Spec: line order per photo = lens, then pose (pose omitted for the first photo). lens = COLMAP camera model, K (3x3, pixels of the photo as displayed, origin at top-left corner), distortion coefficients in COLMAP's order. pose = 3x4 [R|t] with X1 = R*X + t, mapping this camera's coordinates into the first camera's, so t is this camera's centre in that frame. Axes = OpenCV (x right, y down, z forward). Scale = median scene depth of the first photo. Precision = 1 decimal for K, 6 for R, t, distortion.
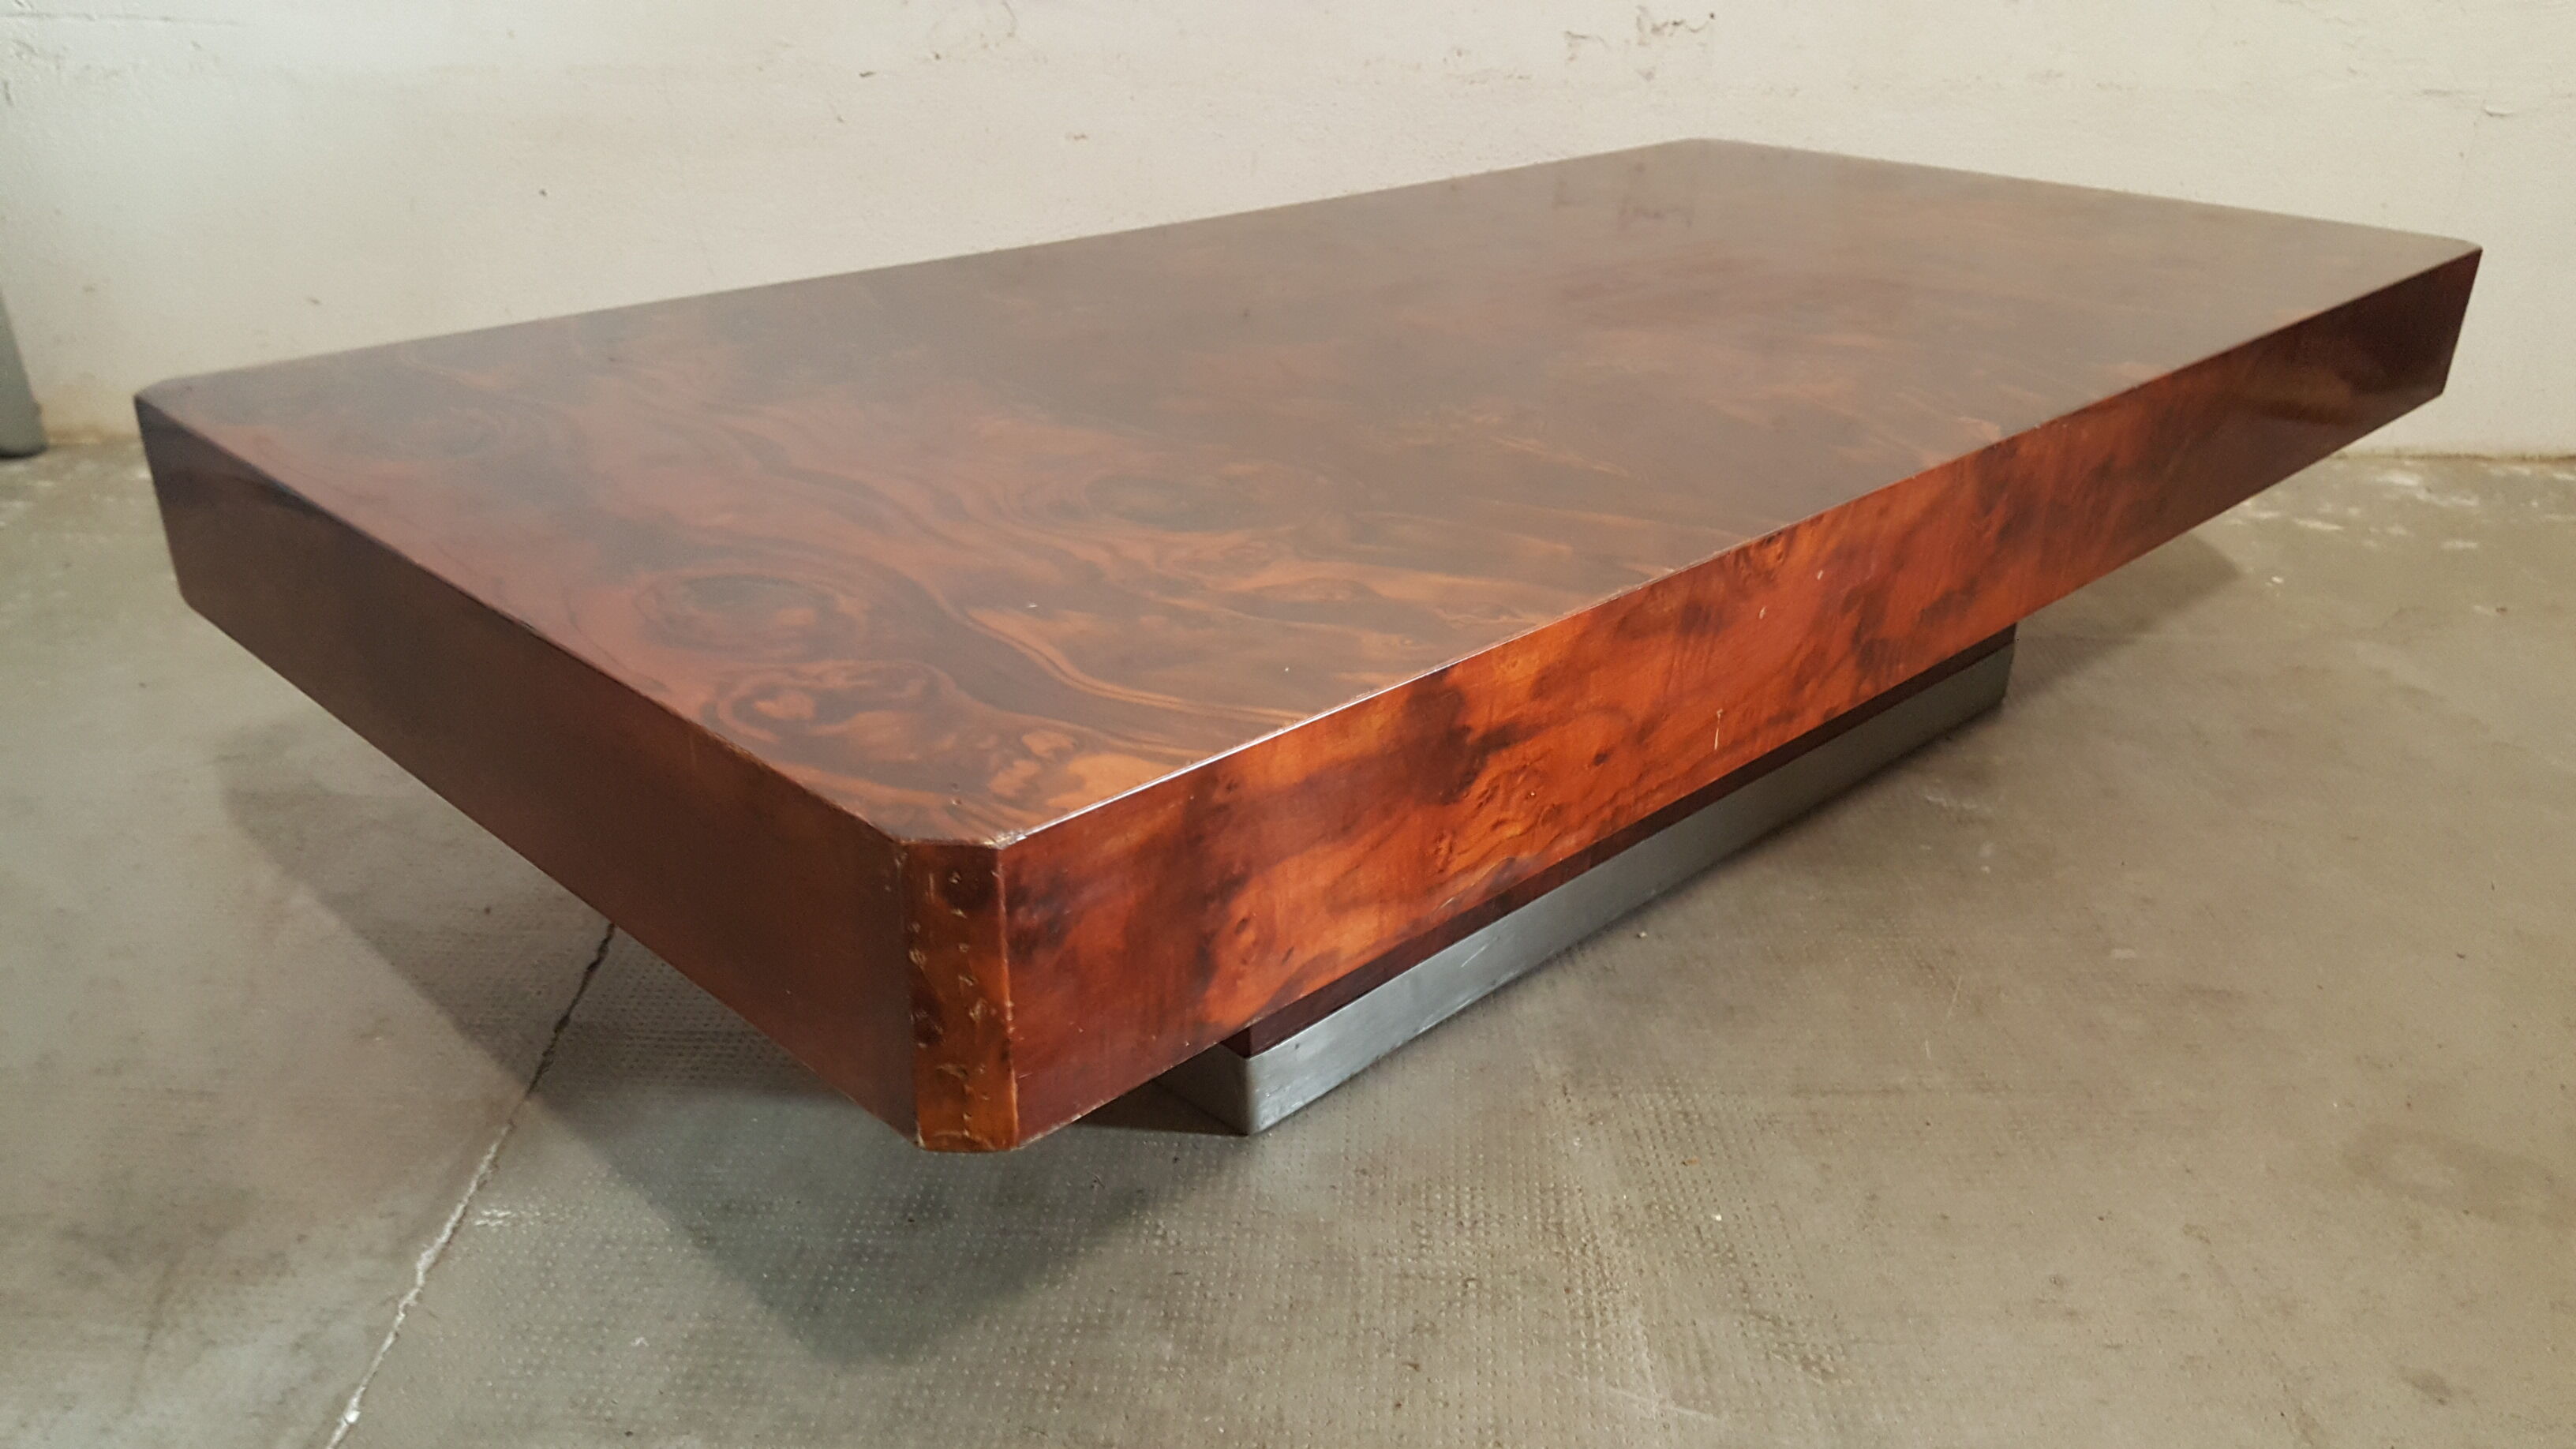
lens RADIAL K [[1734.3, 0, 1288.0], [0, 1734.3, 724.5], [0, 0, 1]] dist [0.095084, -0.001467]
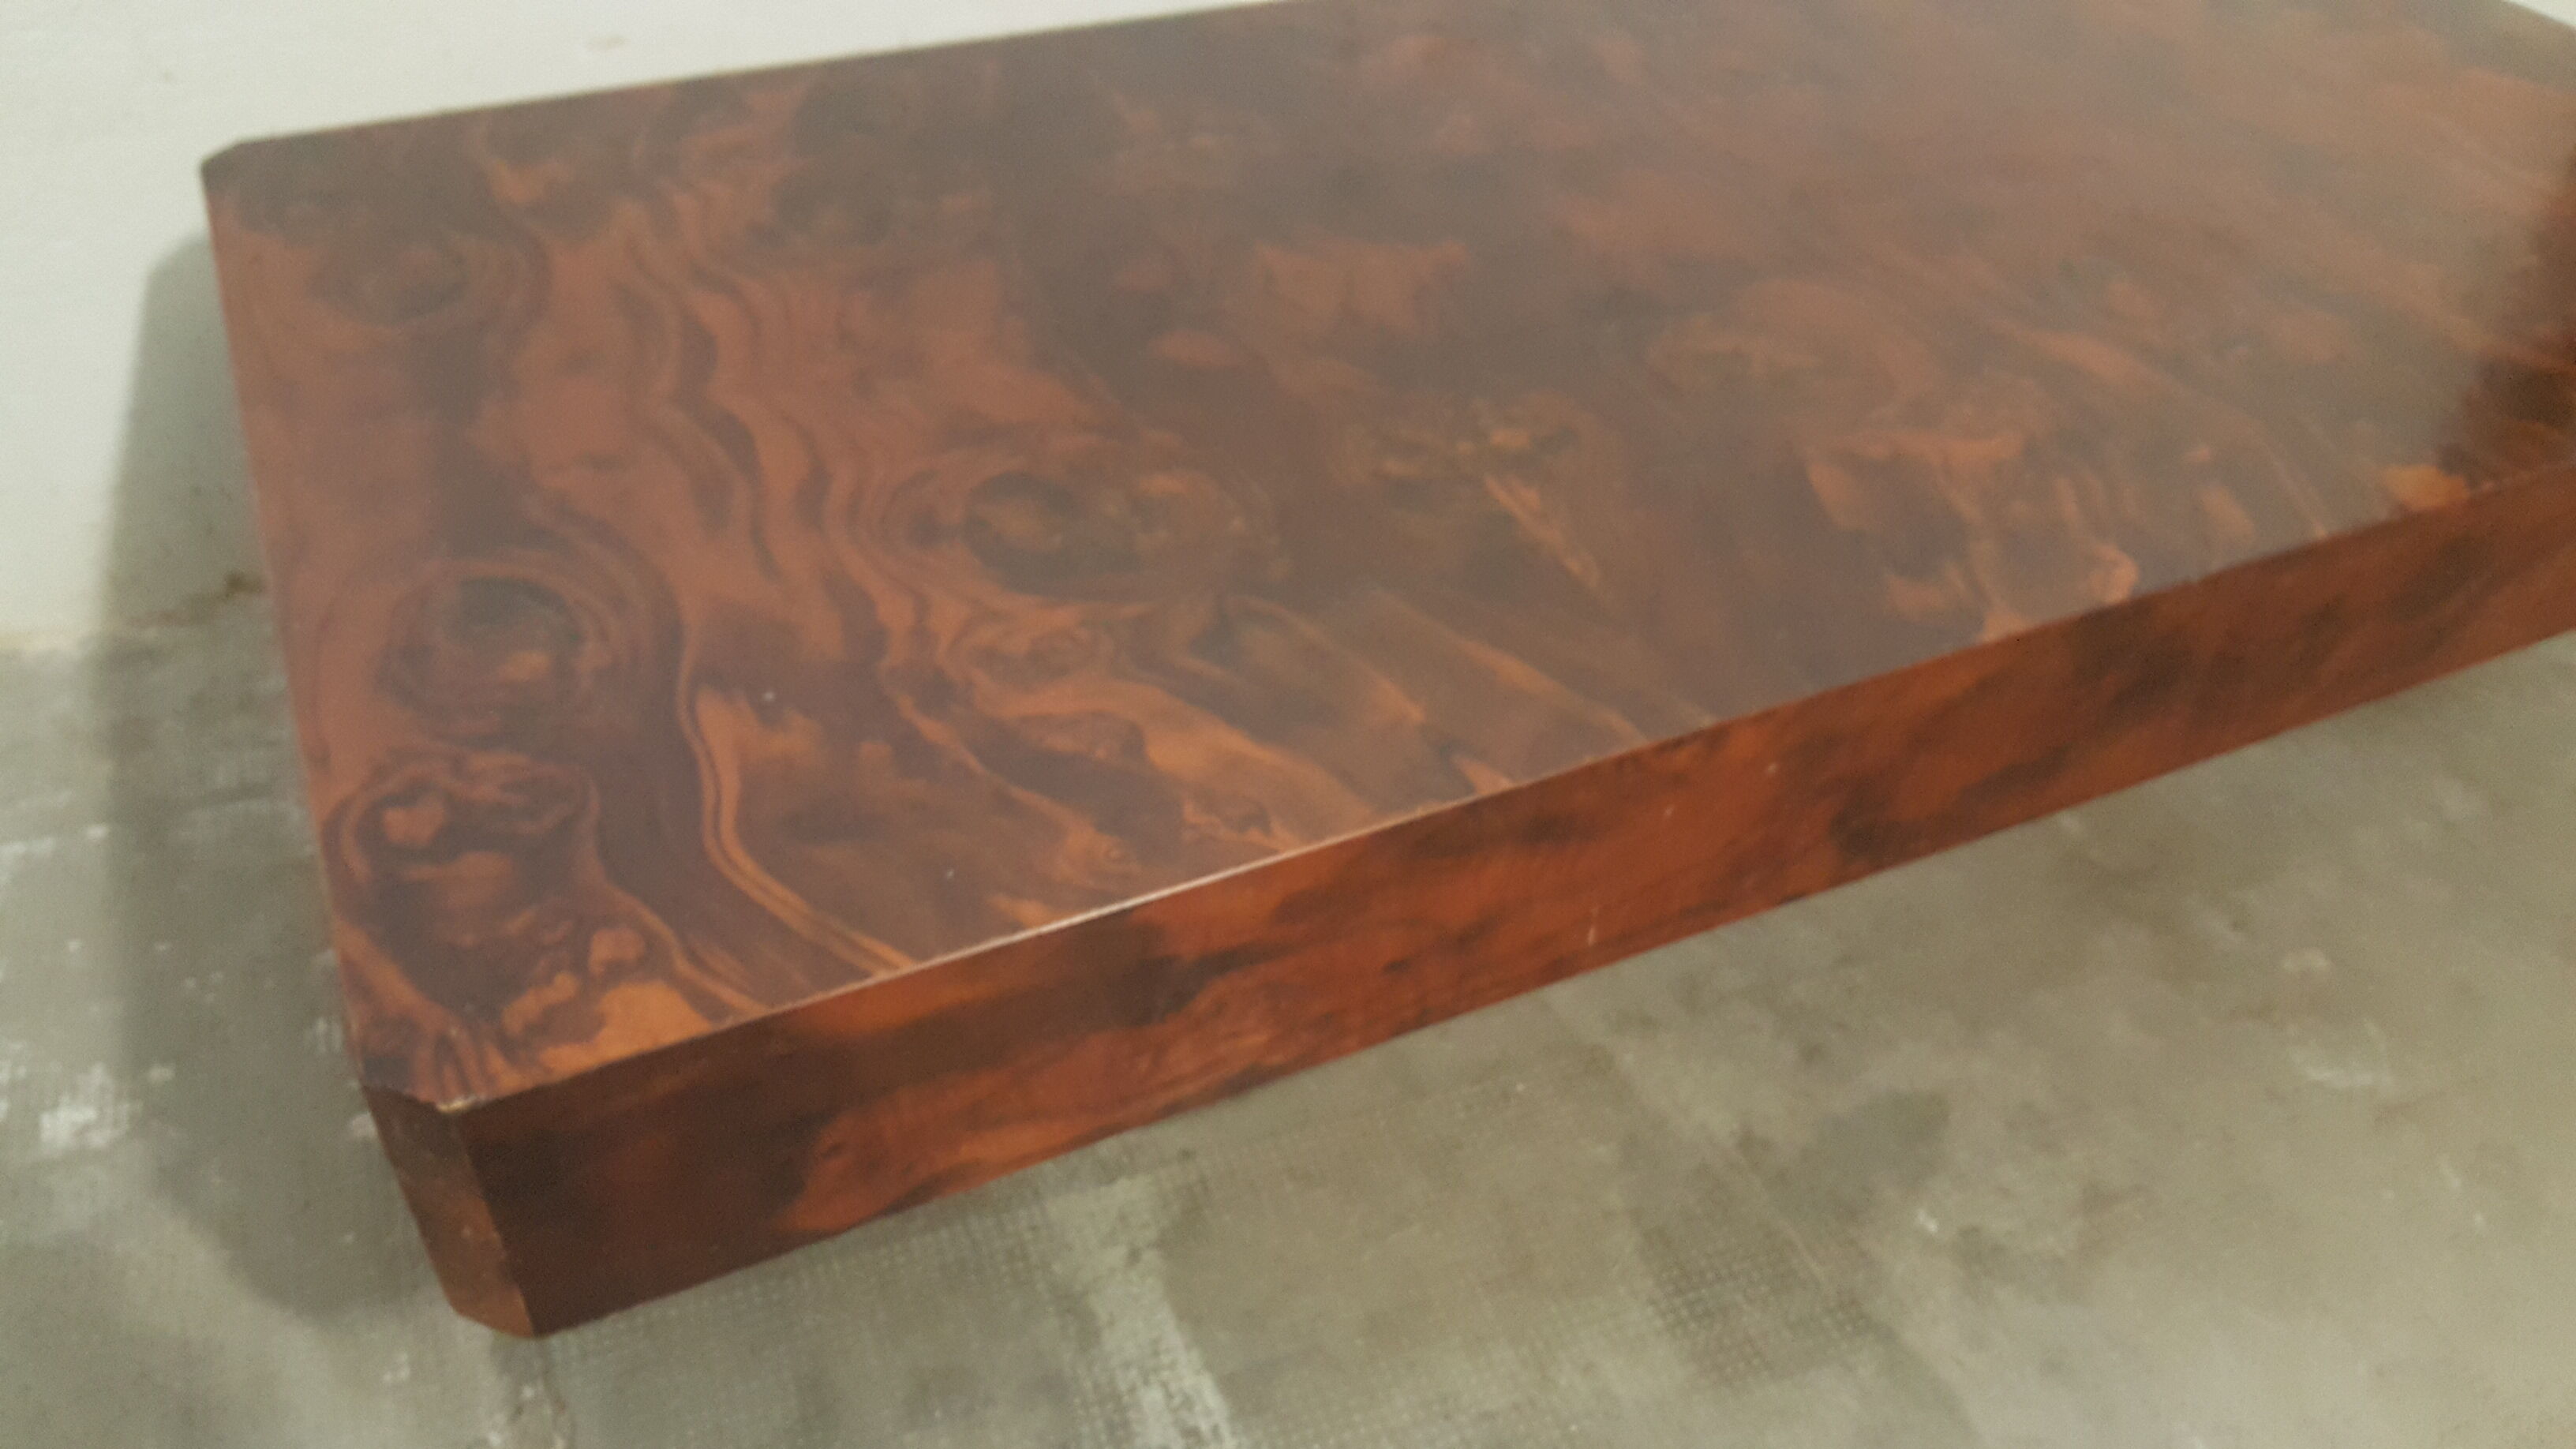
lens RADIAL K [[1734.3, 0, 1288.0], [0, 1734.3, 724.5], [0, 0, 1]] dist [0.095084, -0.001467]
pose [[0.950556, 0.216939, -0.222217, 0.305124], [-0.159667, 0.955133, 0.249453, -0.313896], [0.266363, -0.201638, 0.942546, 0.197427]]
